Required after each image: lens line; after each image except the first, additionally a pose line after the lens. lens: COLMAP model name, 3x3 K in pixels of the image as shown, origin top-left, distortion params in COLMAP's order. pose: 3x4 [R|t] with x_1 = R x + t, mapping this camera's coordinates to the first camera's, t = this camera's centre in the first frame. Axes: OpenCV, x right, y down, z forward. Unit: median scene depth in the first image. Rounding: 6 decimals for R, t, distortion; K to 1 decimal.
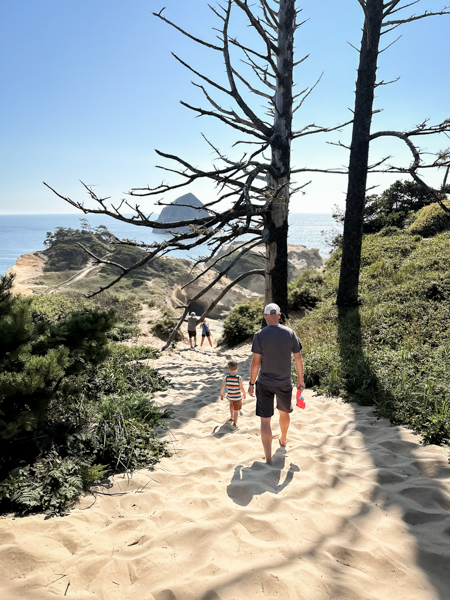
lens RADIAL K [[433.6, 0, 225.0], [0, 433.6, 300.0], [0, 0, 1]] dist [0.173025, -0.290981]
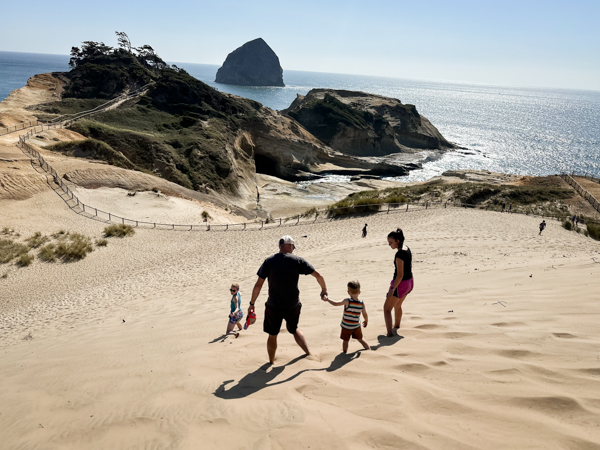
lens RADIAL K [[433.6, 0, 300.0], [0, 433.6, 225.0], [0, 0, 1]] dist [0.173025, -0.290981]
pose [[0.997111, 0.066413, 0.036873, -0.027524], [-0.070642, 0.989172, 0.128641, 0.022856], [-0.027930, -0.130874, 0.991005, 0.224428]]
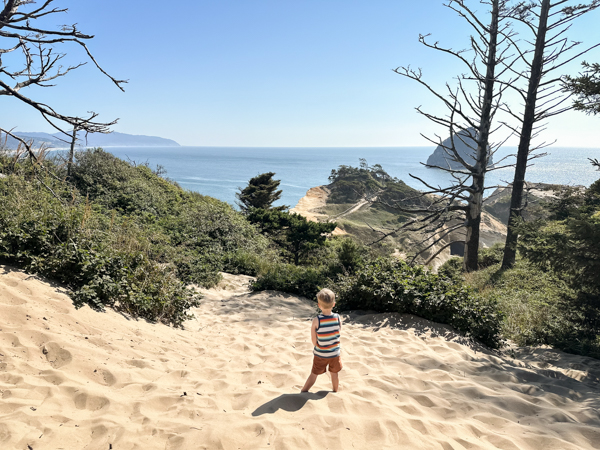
lens RADIAL K [[433.6, 0, 300.0], [0, 433.6, 225.0], [0, 0, 1]] dist [0.173025, -0.290981]
pose [[0.903198, 0.096127, -0.418321, 0.025144], [-0.101172, 0.994817, 0.010159, -0.009085], [0.417129, 0.033147, 0.908243, -0.099549]]
